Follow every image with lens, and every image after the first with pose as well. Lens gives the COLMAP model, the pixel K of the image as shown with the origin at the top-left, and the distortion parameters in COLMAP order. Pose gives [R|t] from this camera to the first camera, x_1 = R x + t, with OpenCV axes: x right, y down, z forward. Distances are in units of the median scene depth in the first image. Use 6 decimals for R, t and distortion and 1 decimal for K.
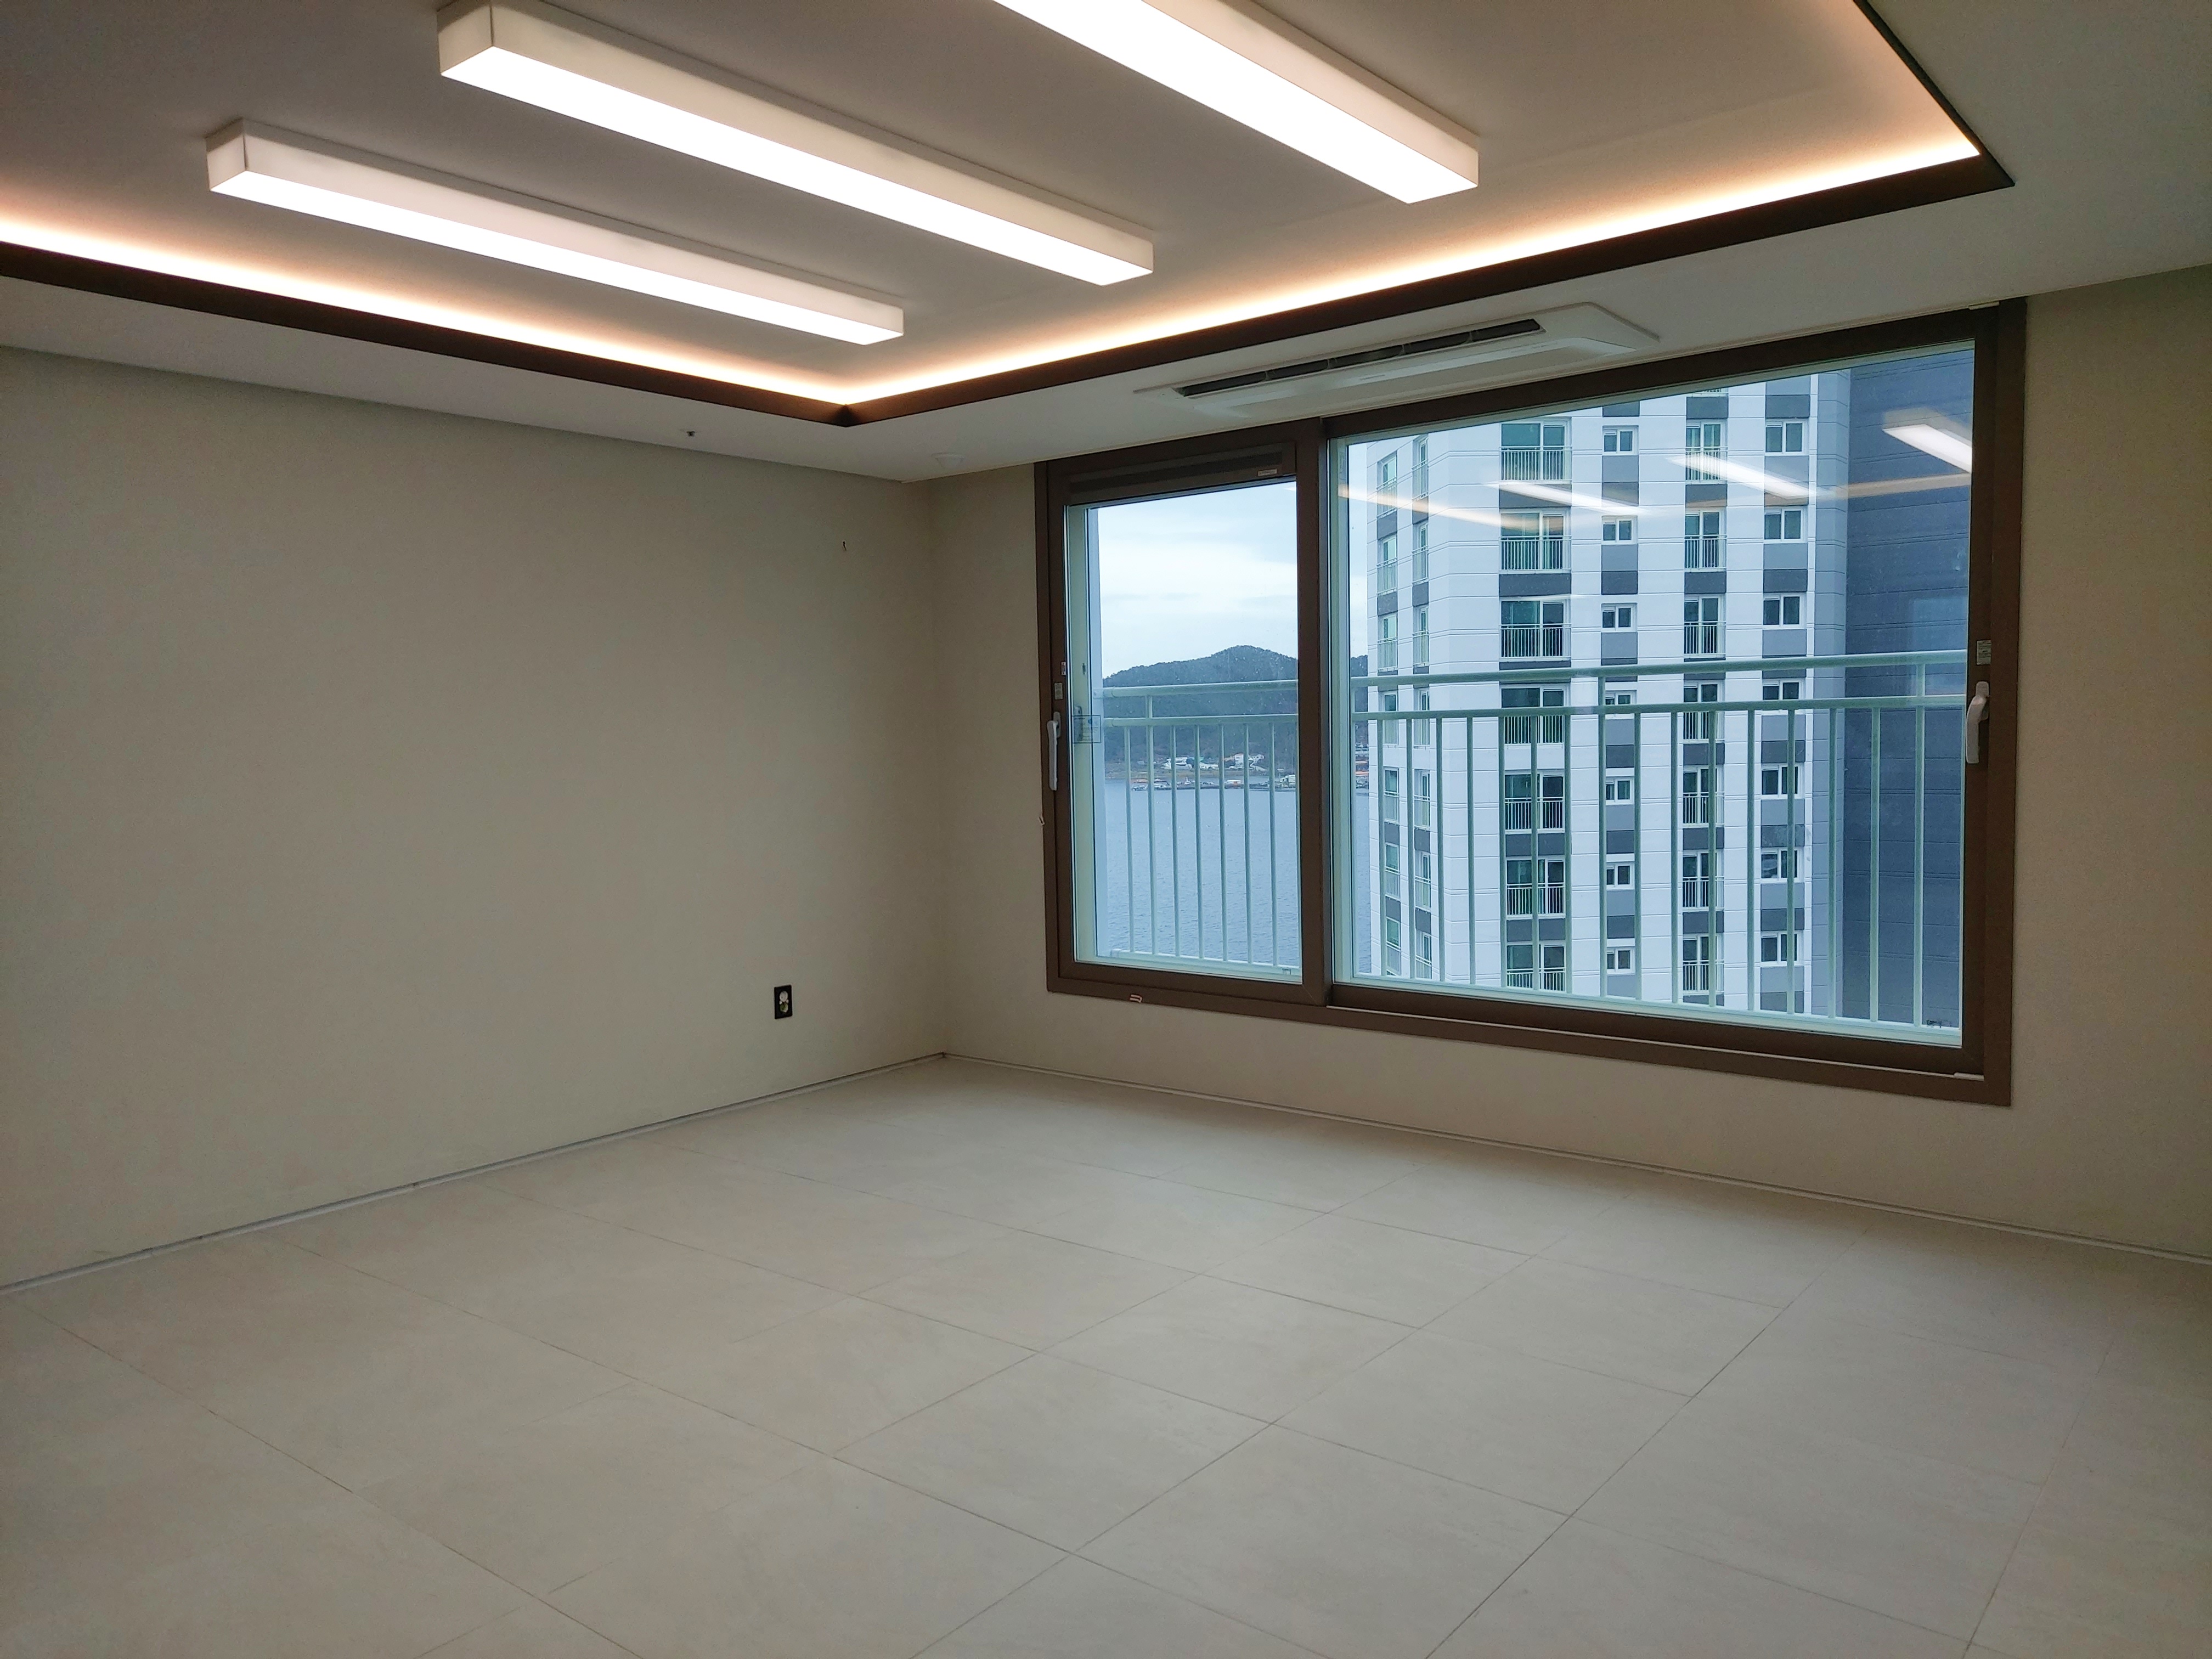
lens RADIAL K [[1593.4, 0, 1117.3], [0, 1593.4, 845.2], [0, 0, 1]] dist [0.066069, -0.074688]
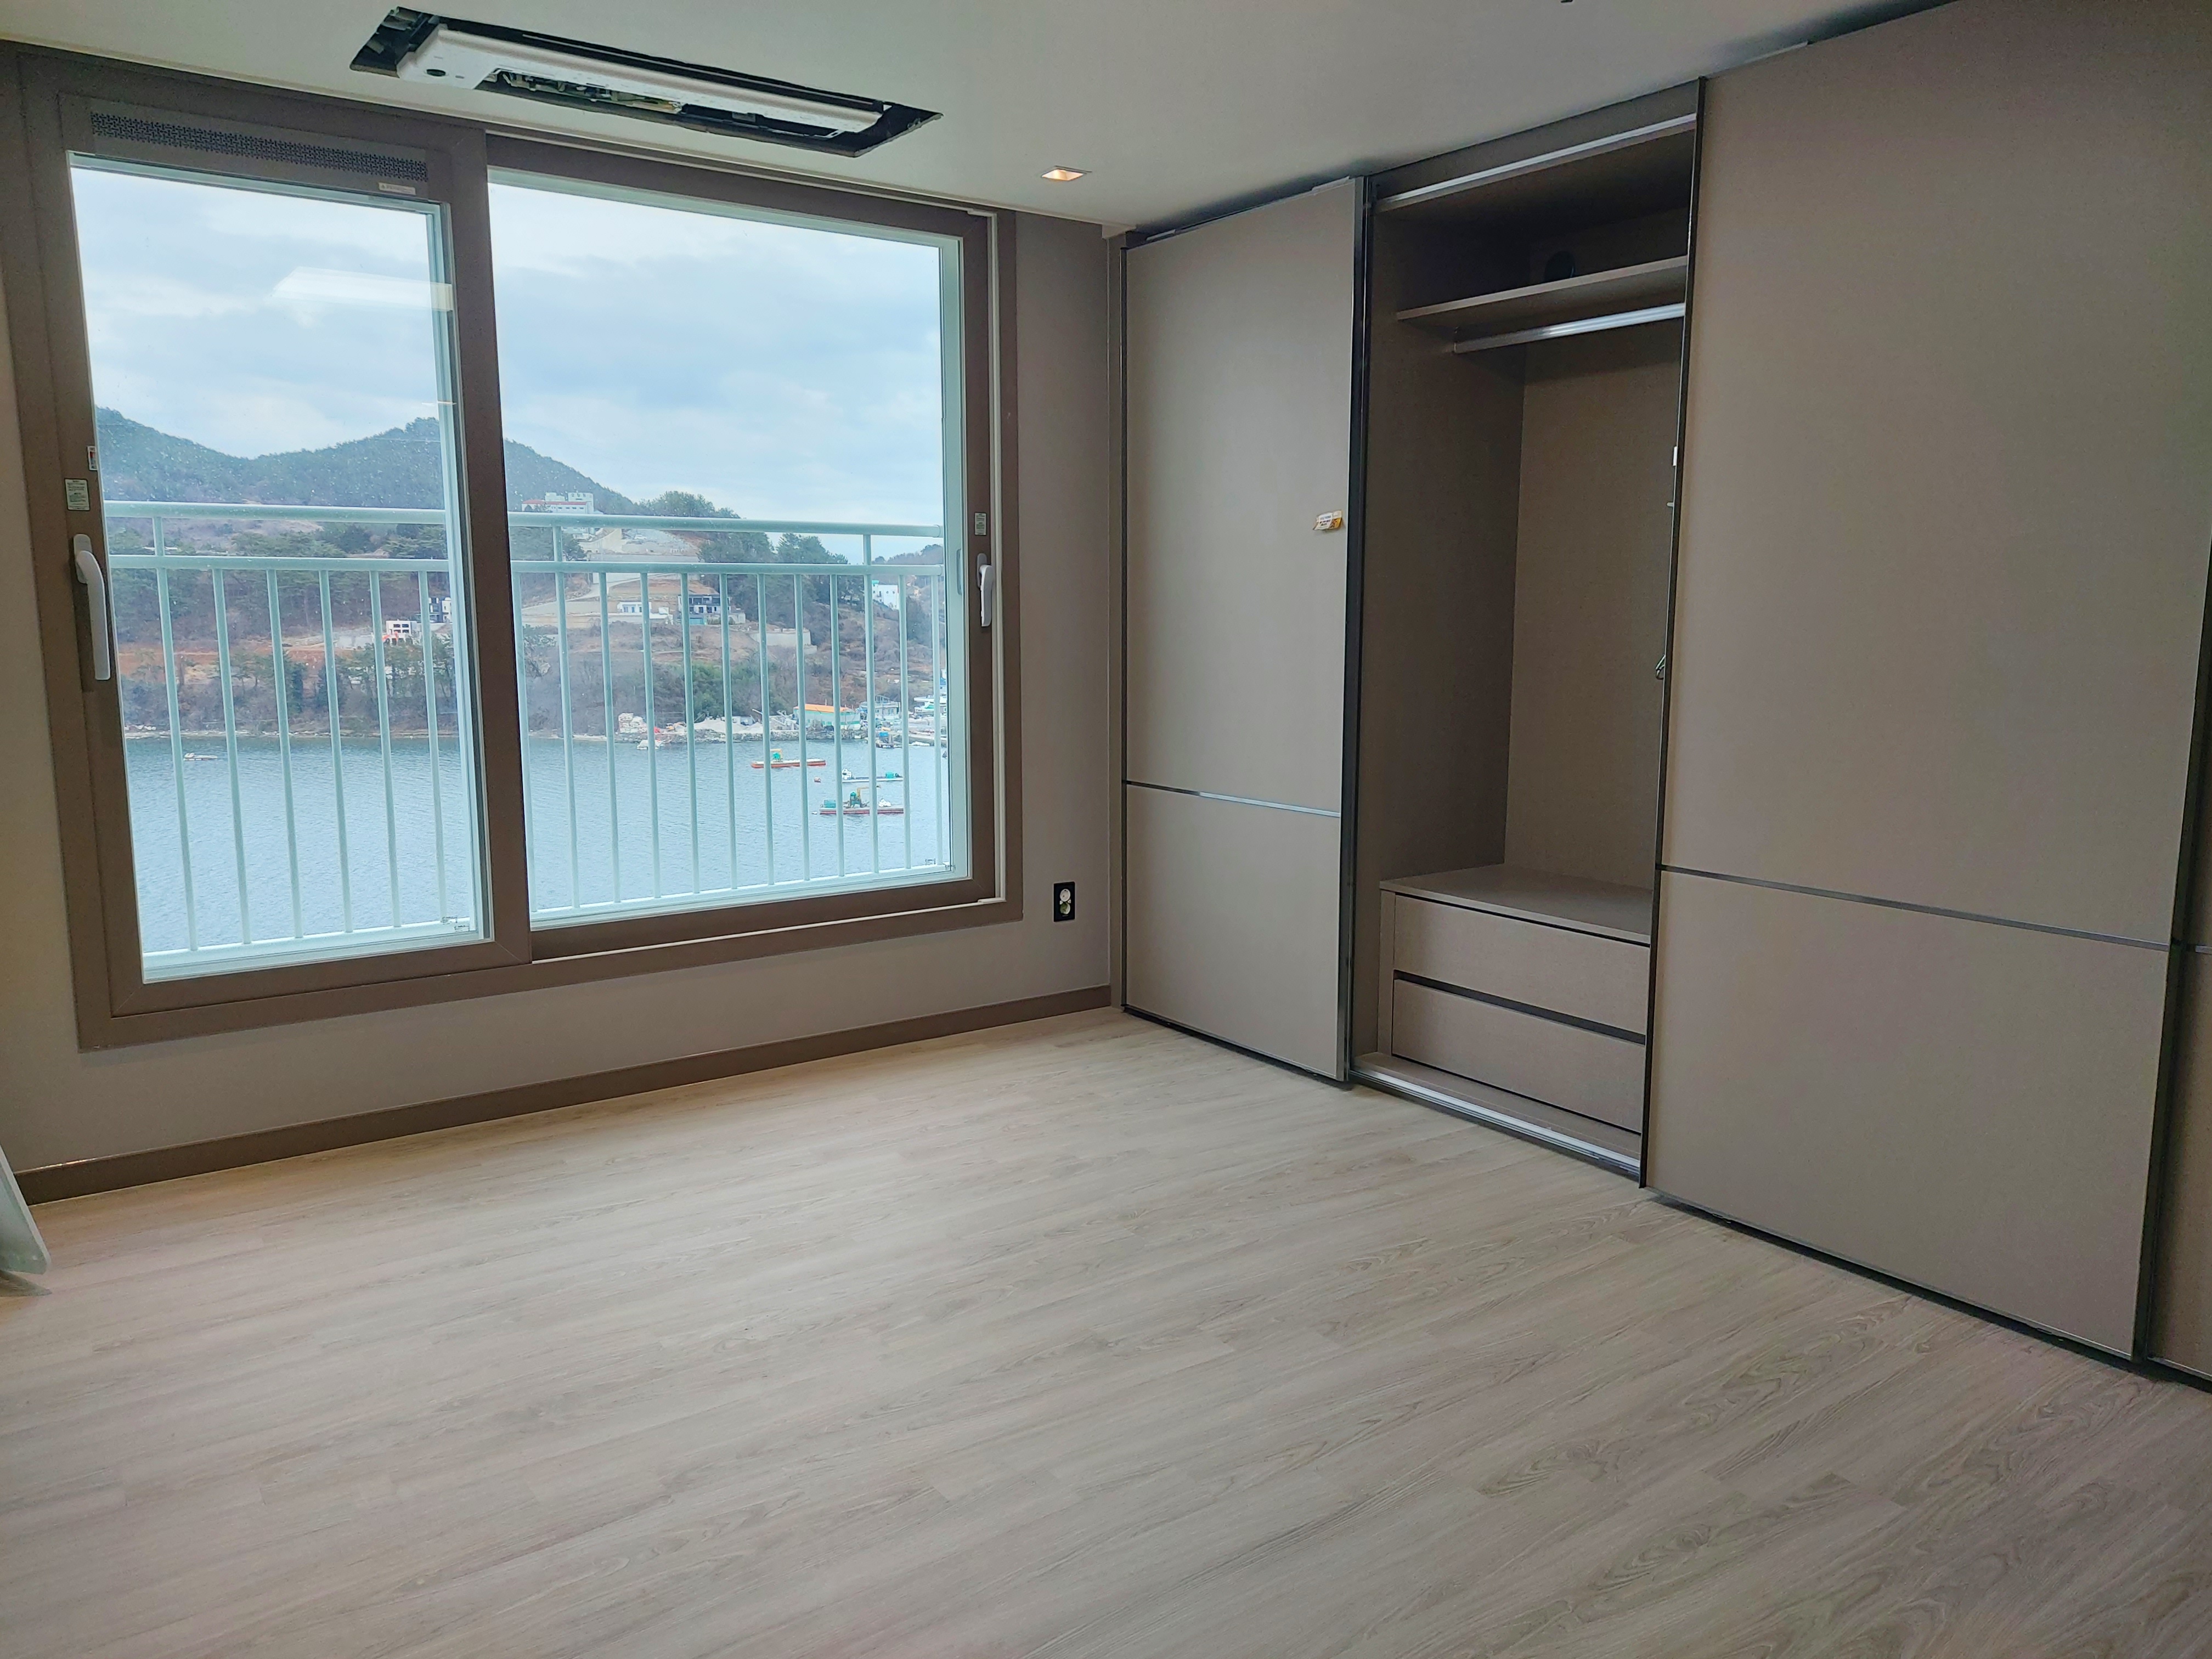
lens RADIAL K [[1633.4, 0, 1106.0], [0, 1633.4, 829.5], [0, 0, 1]] dist [0.005277, -0.005514]
pose [[0.287545, -0.122369, 0.949918, -0.491292], [0.059352, 0.992175, 0.109846, -0.026131], [-0.955926, 0.024794, 0.292558, 0.520402]]
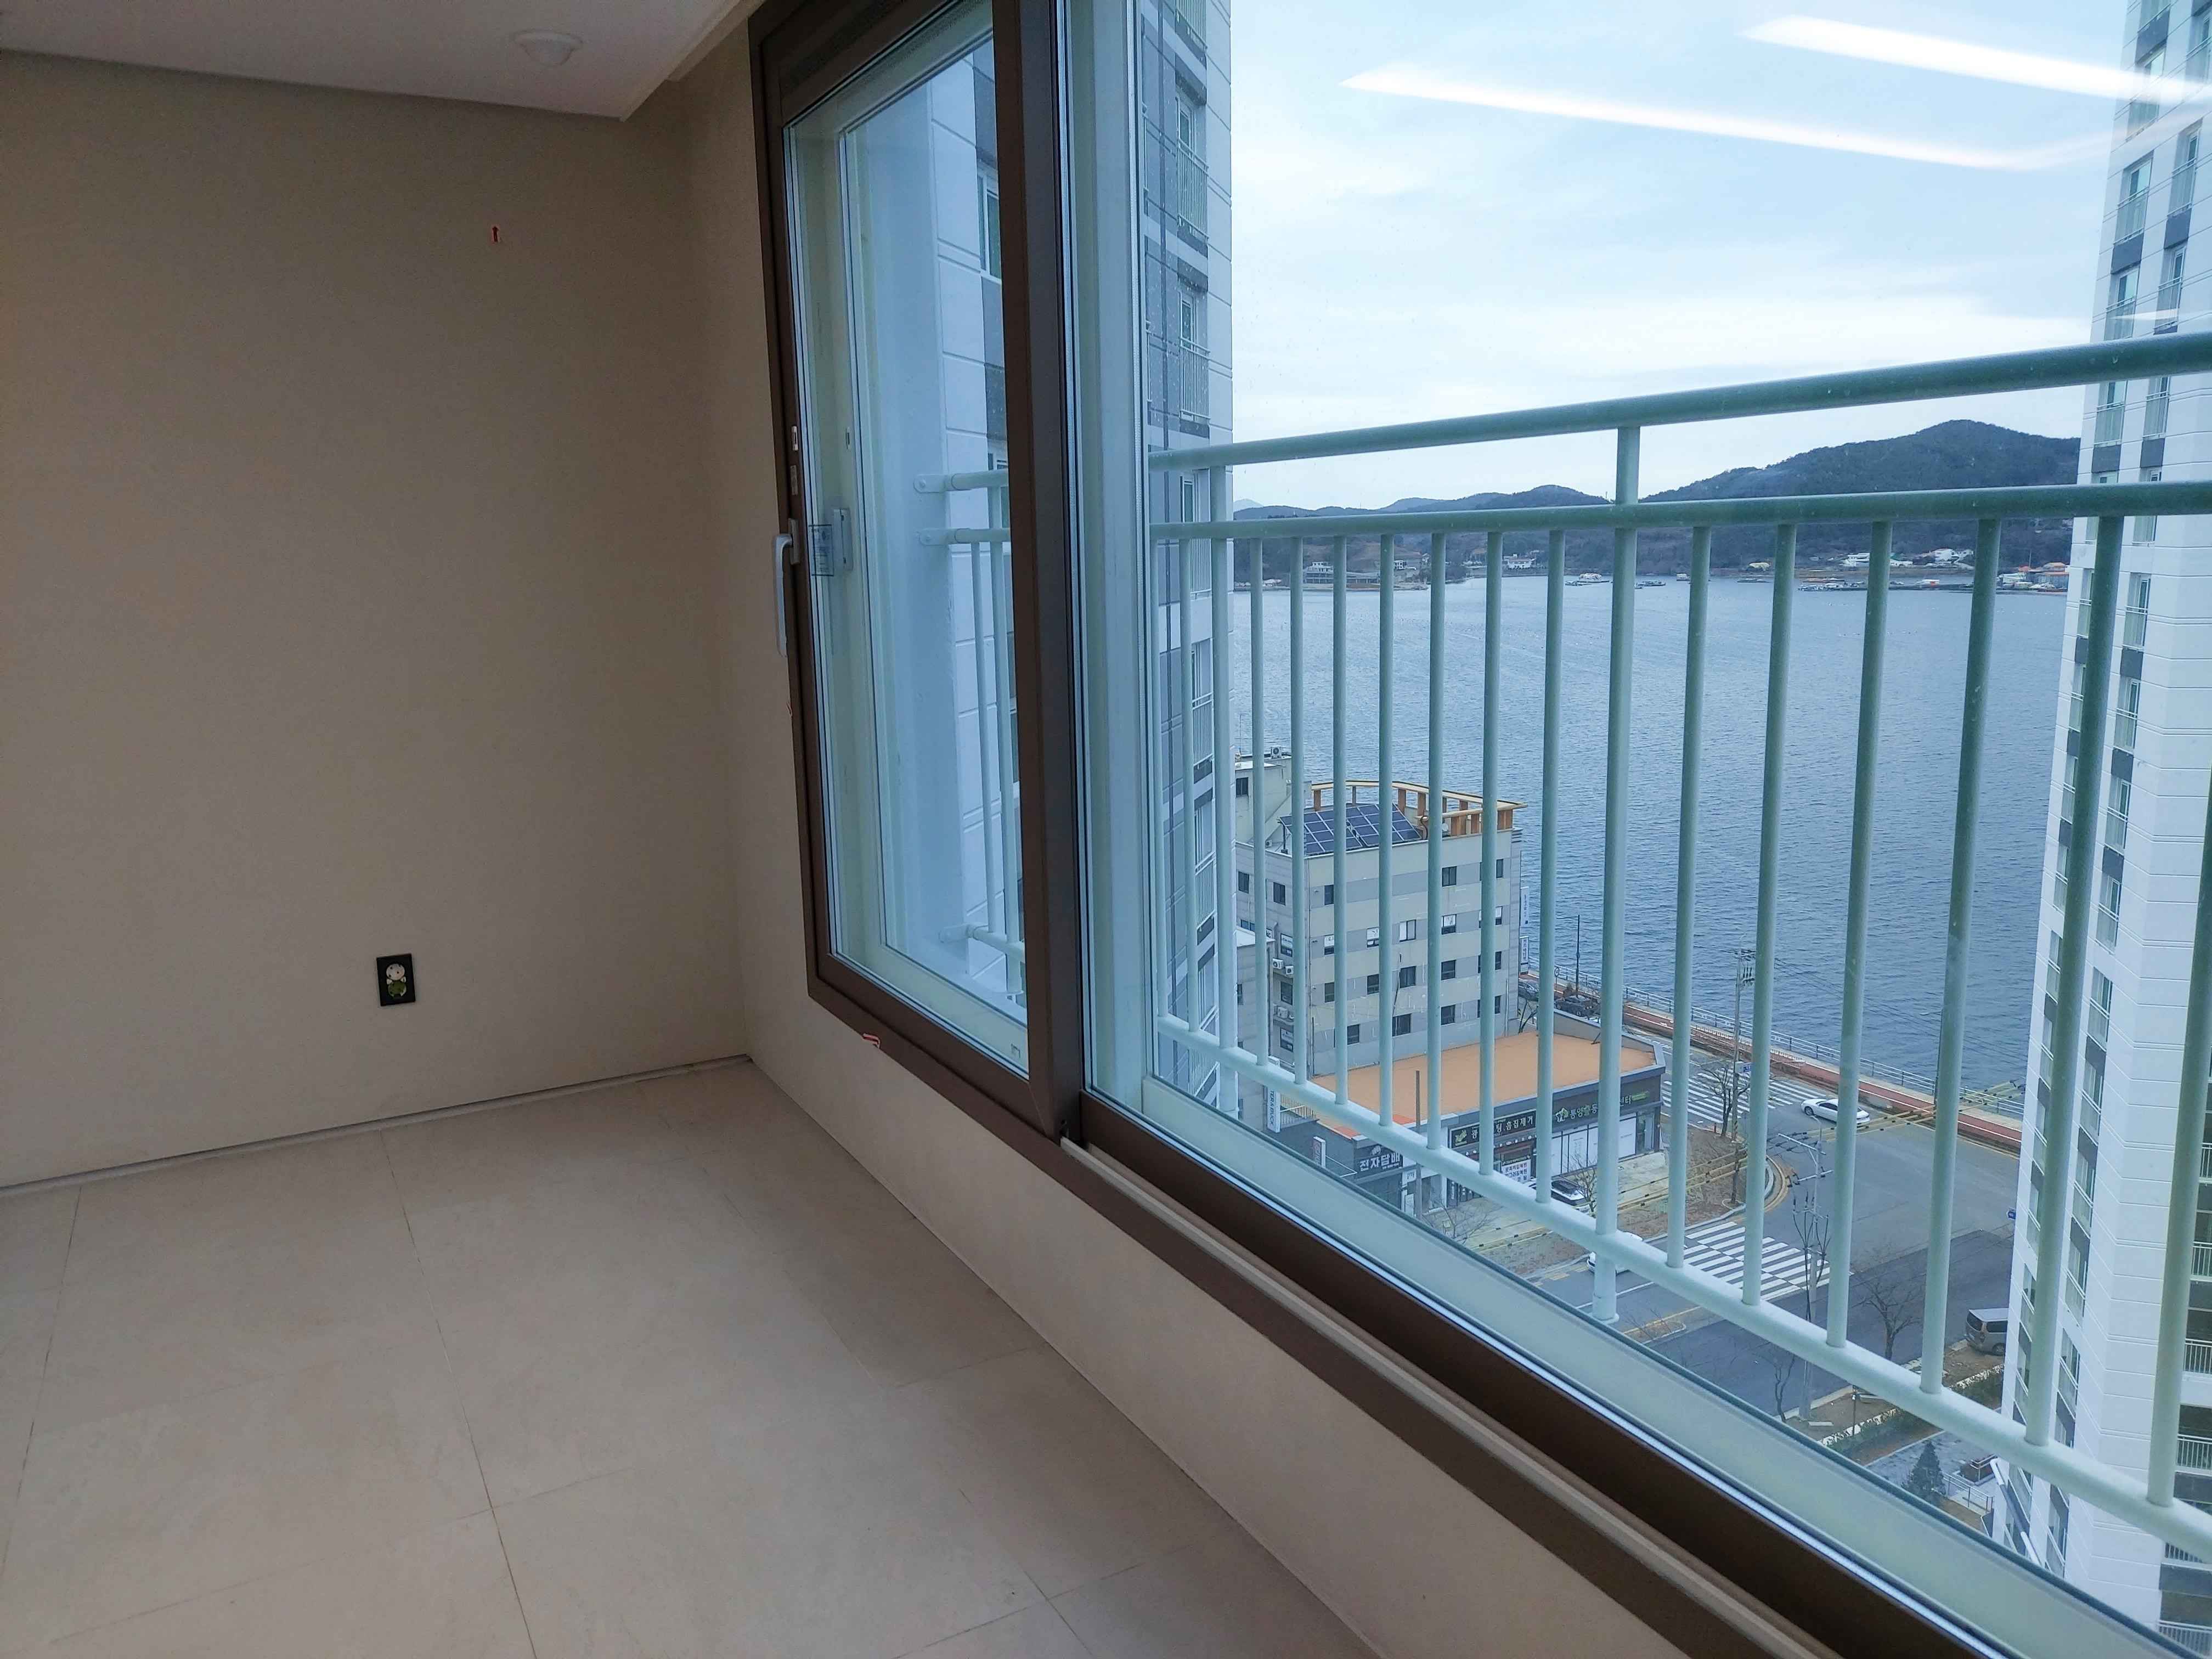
lens RADIAL K [[1596.4, 0, 1106.0], [0, 1596.4, 829.5], [0, 0, 1]] dist [0.011181, -0.003042]
pose [[0.918045, 0.072966, -0.389705, 0.299751], [-0.026552, 0.992027, 0.123194, -0.048712], [0.395587, -0.102750, 0.912663, 0.537152]]
